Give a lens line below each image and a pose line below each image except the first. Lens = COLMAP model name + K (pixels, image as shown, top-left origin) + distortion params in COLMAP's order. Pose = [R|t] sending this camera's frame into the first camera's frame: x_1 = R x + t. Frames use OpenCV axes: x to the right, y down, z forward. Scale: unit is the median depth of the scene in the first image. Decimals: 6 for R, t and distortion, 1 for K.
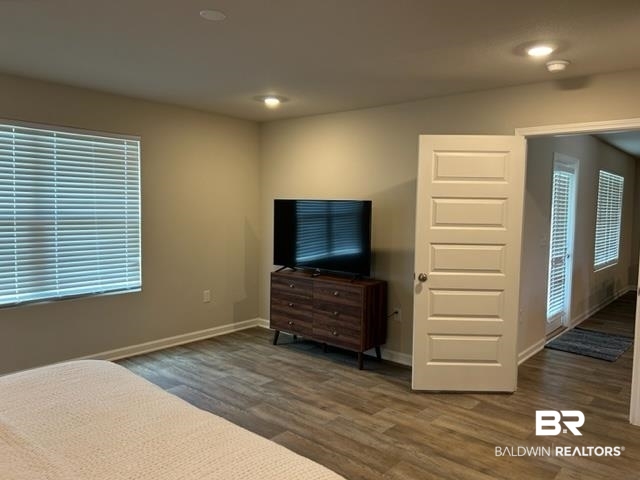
lens RADIAL K [[485.8, 0, 319.1], [0, 485.8, 239.9], [0, 0, 1]] dist [0.062047, -0.025832]
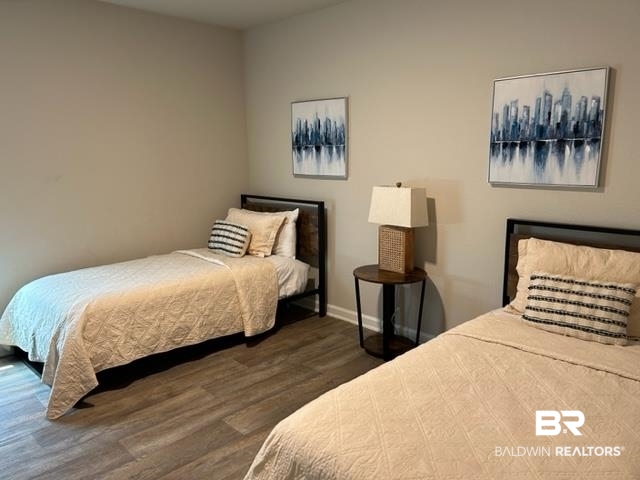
lens RADIAL K [[485.8, 0, 320.3], [0, 485.8, 239.0], [0, 0, 1]] dist [0.062047, -0.025832]
pose [[0.080265, -0.191098, 0.978284, -0.858008], [0.074824, 0.979836, 0.185262, -0.039919], [-0.993961, 0.058329, 0.092946, 0.820352]]
